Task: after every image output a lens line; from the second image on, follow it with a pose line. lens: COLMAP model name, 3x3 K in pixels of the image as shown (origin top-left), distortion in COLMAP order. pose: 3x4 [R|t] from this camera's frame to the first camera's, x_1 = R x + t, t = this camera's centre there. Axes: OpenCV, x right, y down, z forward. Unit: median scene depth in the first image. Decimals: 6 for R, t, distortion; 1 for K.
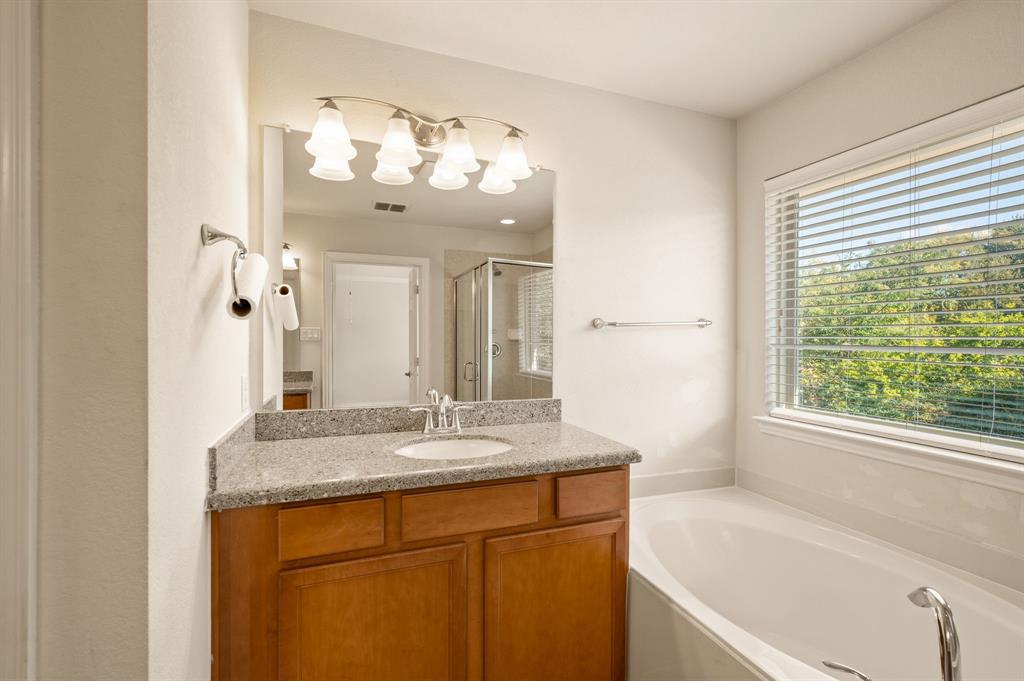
lens RADIAL K [[424.0, 0, 496.8], [0, 424.0, 345.0], [0, 0, 1]] dist [0.000012, -0.000246]
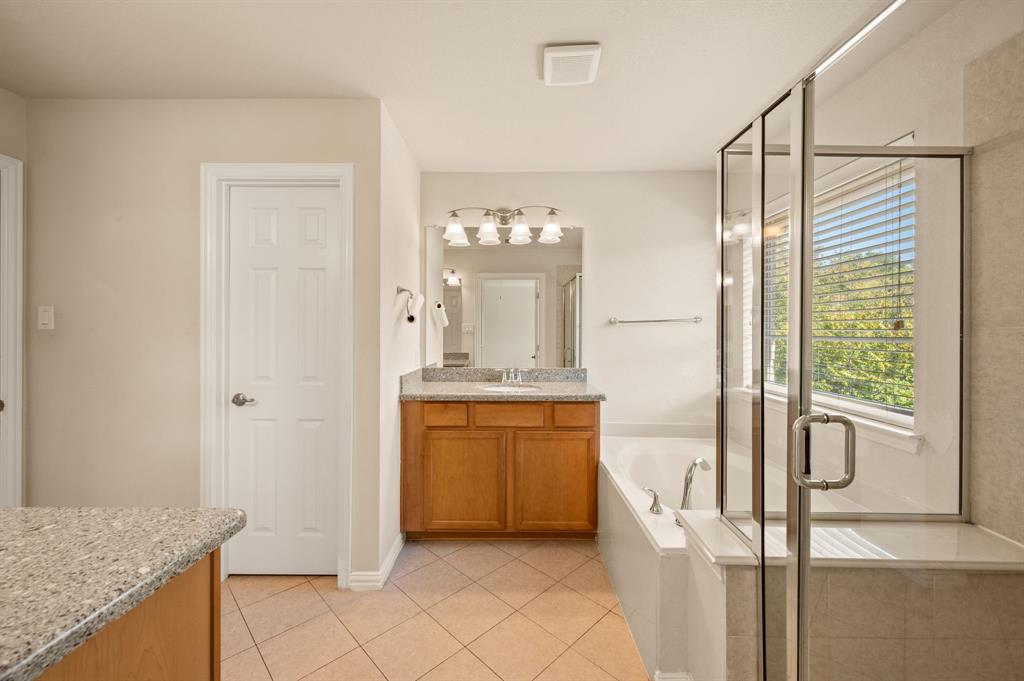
lens RADIAL K [[424.0, 0, 511.9], [0, 424.0, 335.0], [0, 0, 1]] dist [0.000012, -0.000246]
pose [[0.925580, 0.002344, -0.378544, 0.652412], [-0.004338, 0.999981, -0.004414, 0.011022], [0.378526, 0.005728, 0.925573, -0.791213]]
